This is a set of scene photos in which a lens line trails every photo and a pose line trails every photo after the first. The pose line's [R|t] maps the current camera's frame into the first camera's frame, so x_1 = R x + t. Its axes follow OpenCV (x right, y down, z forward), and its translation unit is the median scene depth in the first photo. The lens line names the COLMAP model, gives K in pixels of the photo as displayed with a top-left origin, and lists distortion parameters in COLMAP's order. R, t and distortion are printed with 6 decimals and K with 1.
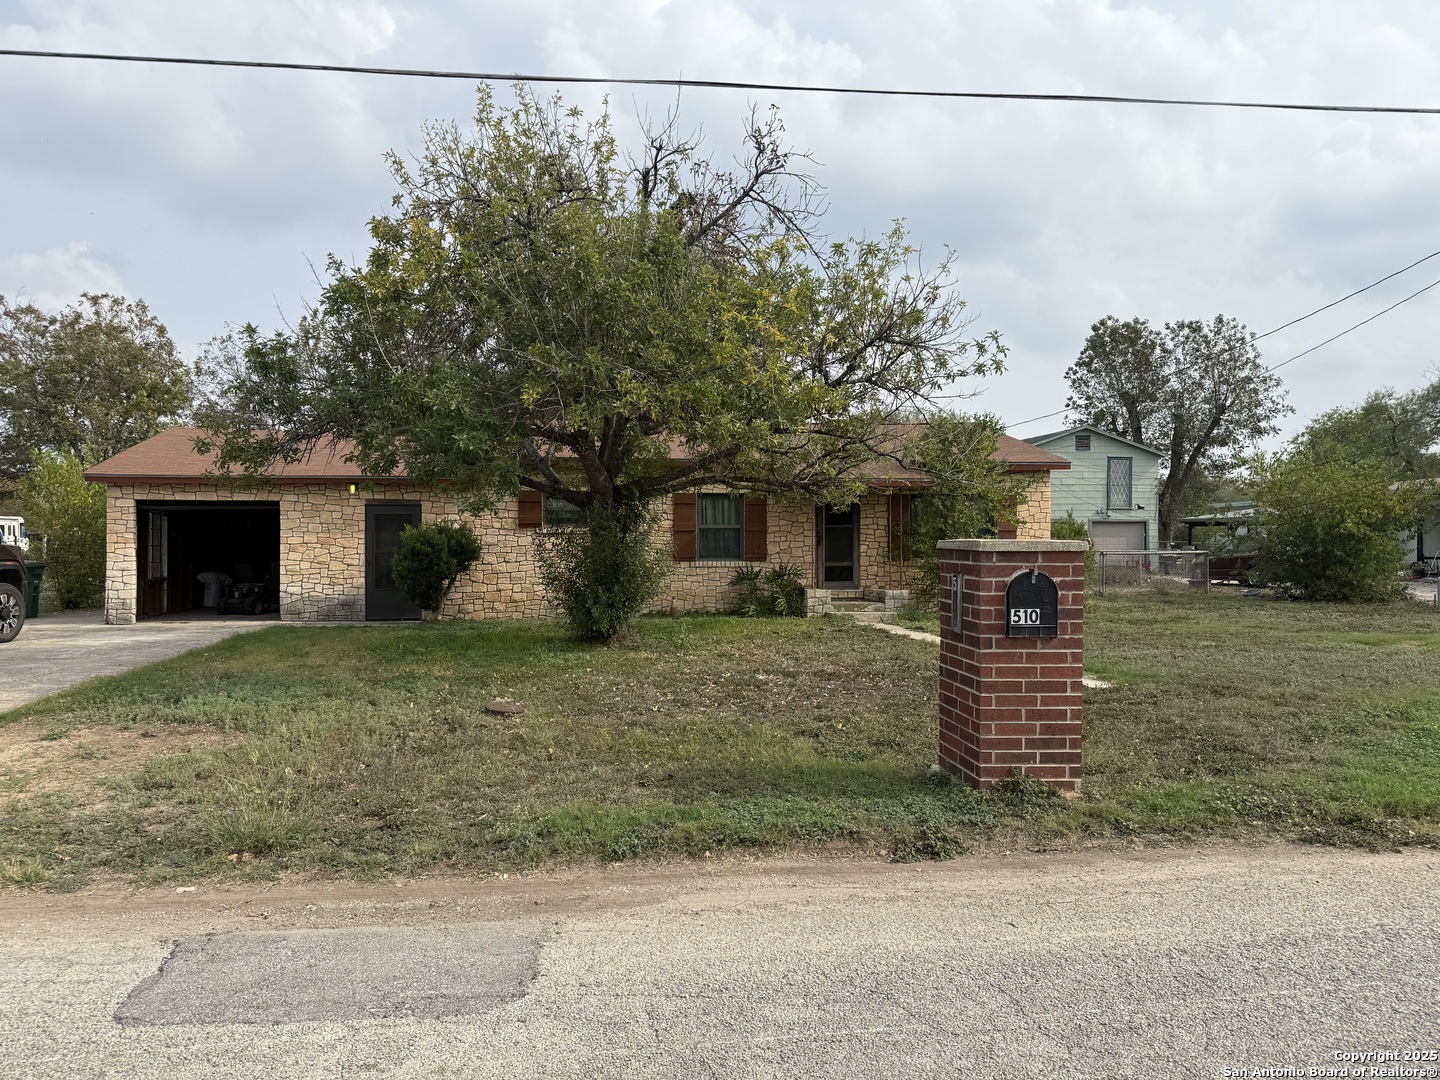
lens RADIAL K [[987.1, 0, 714.9], [0, 987.1, 544.3], [0, 0, 1]] dist [0.057832, -0.056028]
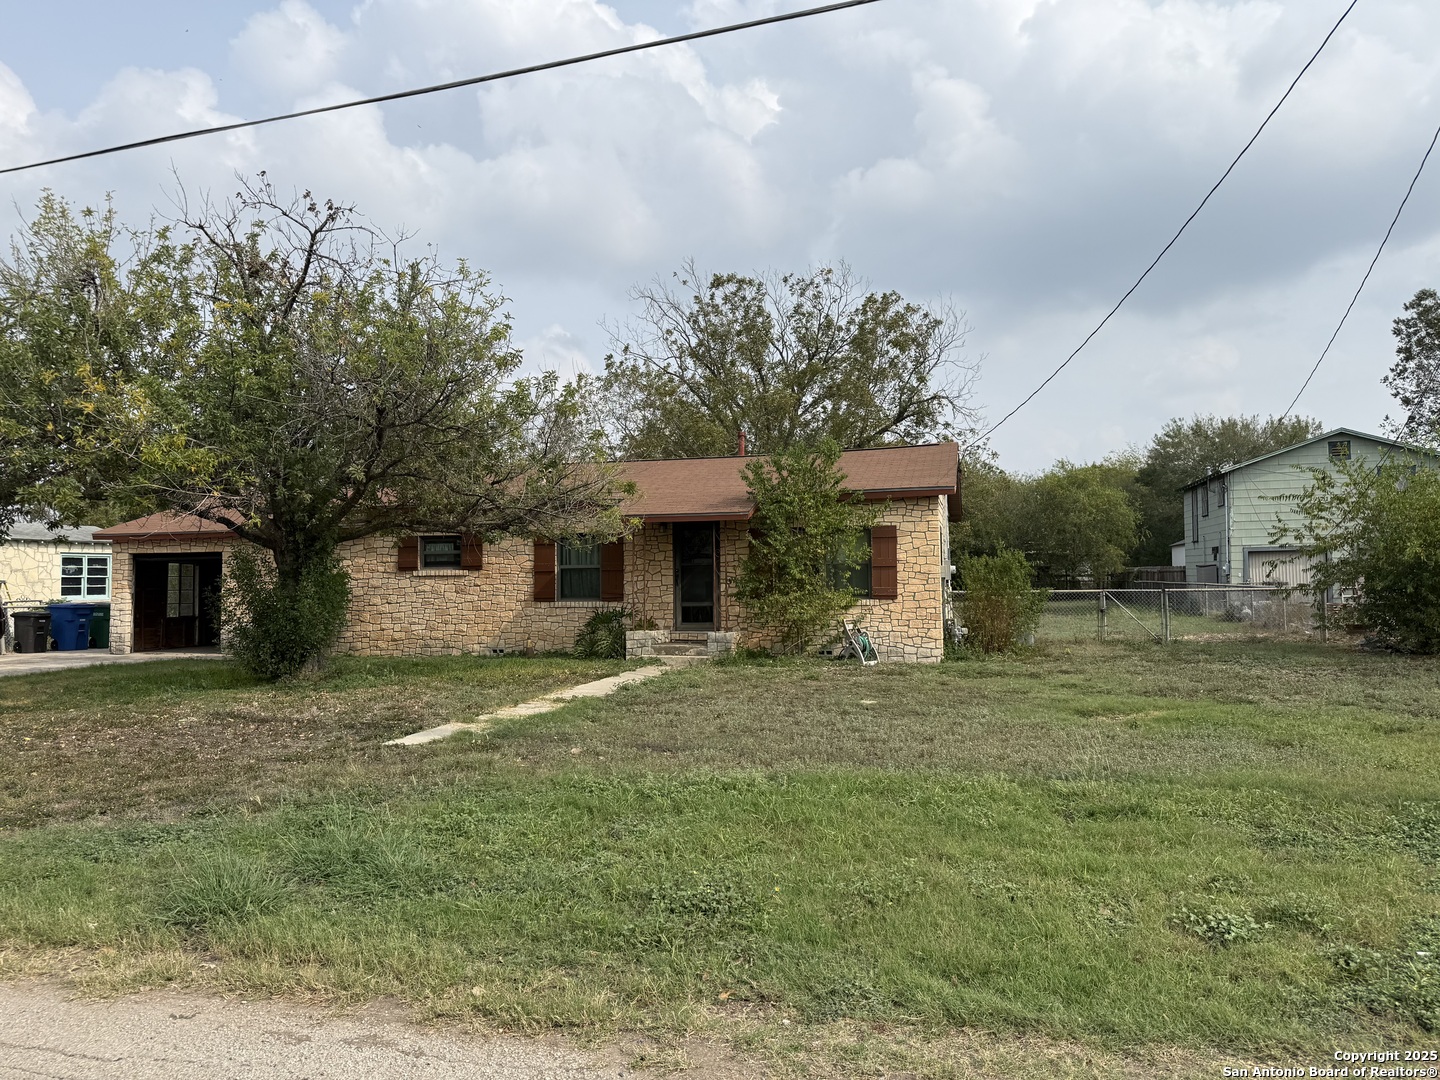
lens RADIAL K [[987.1, 0, 719.2], [0, 987.1, 532.7], [0, 0, 1]] dist [0.057832, -0.056028]
pose [[0.915538, -0.029557, -0.401143, 0.546541], [0.010724, 0.998736, -0.049113, -0.001923], [0.402088, 0.040663, 0.914698, 0.144537]]
